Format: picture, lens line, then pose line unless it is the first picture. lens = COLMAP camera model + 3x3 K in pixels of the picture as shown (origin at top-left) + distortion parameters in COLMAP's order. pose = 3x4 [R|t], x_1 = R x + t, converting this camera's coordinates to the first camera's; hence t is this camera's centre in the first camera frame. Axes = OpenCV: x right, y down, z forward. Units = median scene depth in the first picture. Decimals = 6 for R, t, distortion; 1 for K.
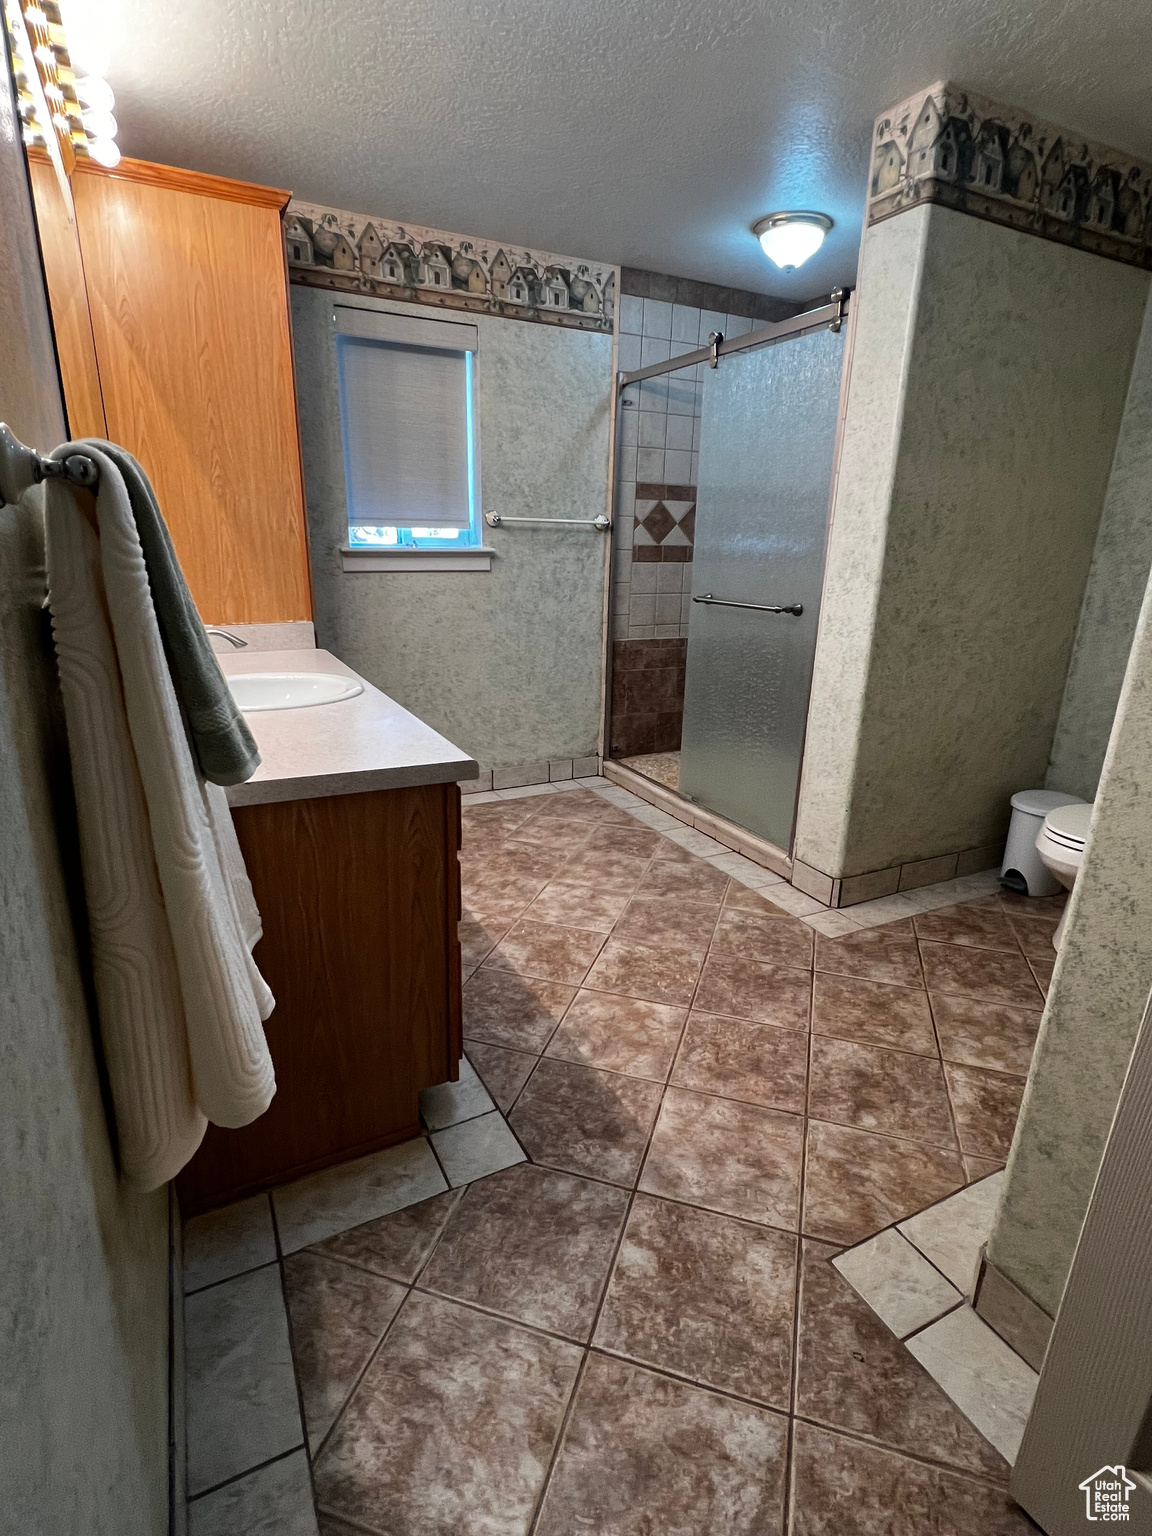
lens RADIAL K [[767.7, 0, 579.4], [0, 767.7, 770.7], [0, 0, 1]] dist [0.000809, 0.000368]
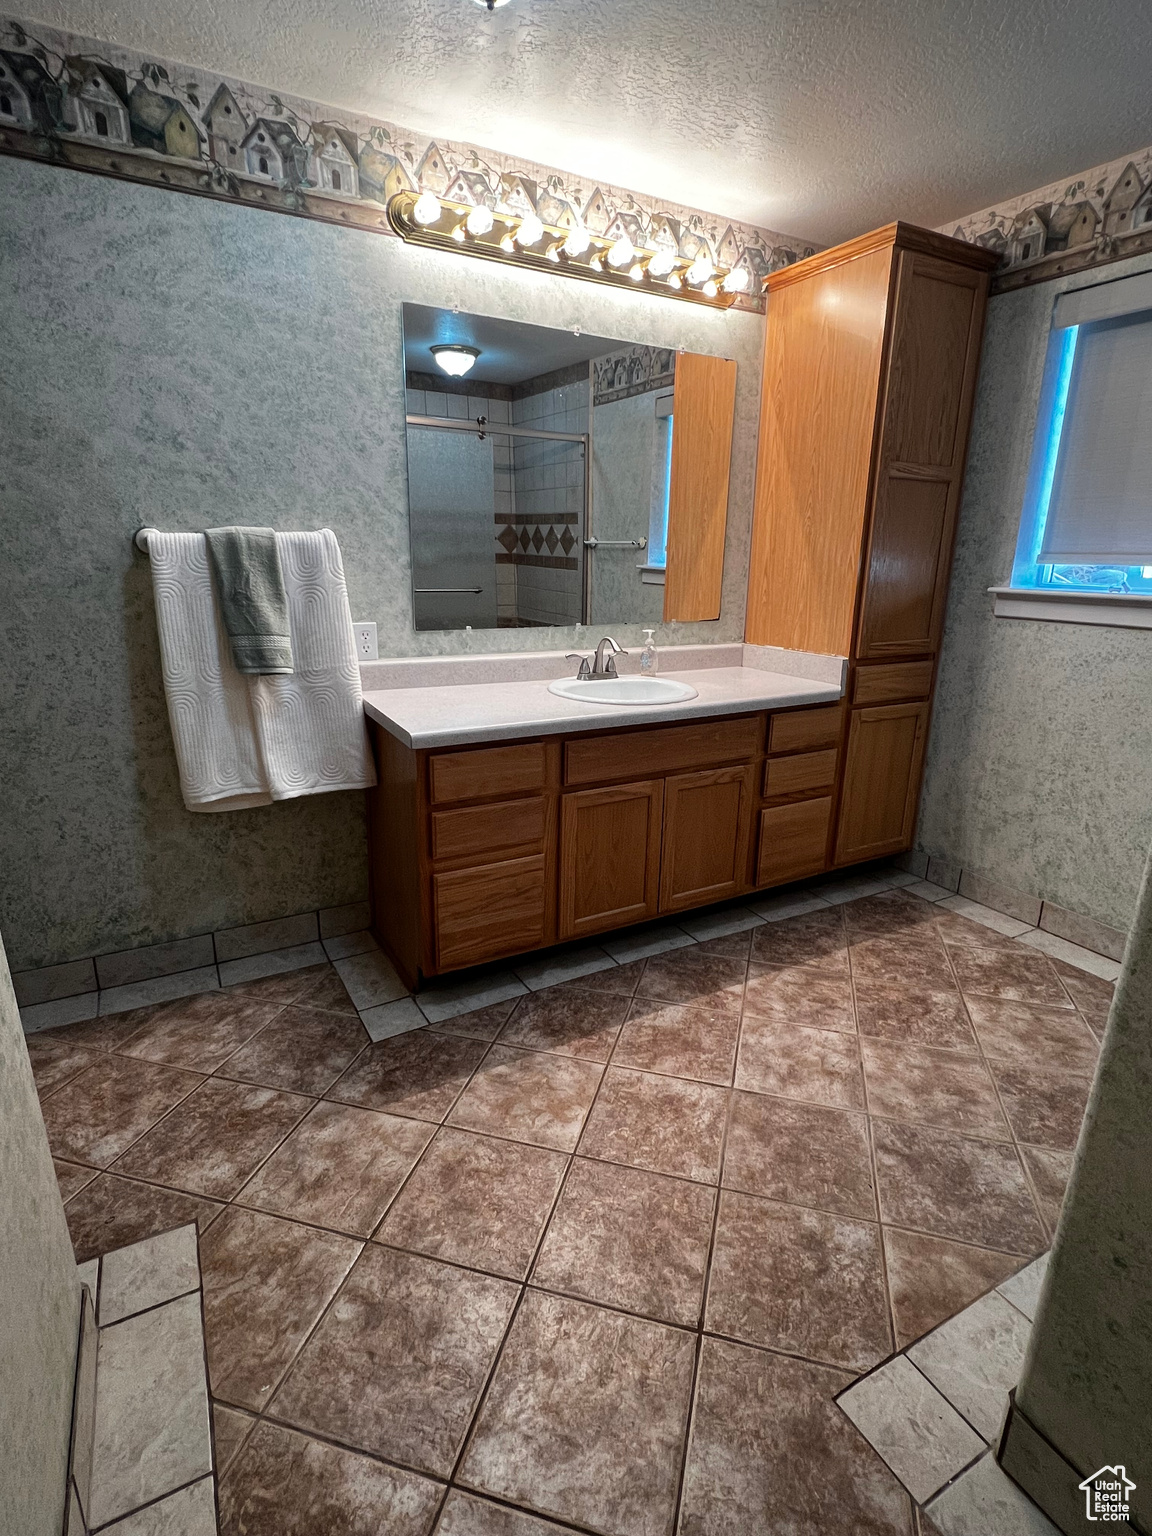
lens RADIAL K [[767.7, 0, 583.4], [0, 767.7, 767.8], [0, 0, 1]] dist [0.000809, 0.000368]
pose [[0.030426, 0.257745, -0.965734, 0.845499], [-0.305942, 0.922210, 0.236490, -0.264542], [0.951564, 0.288263, 0.106914, 0.839003]]
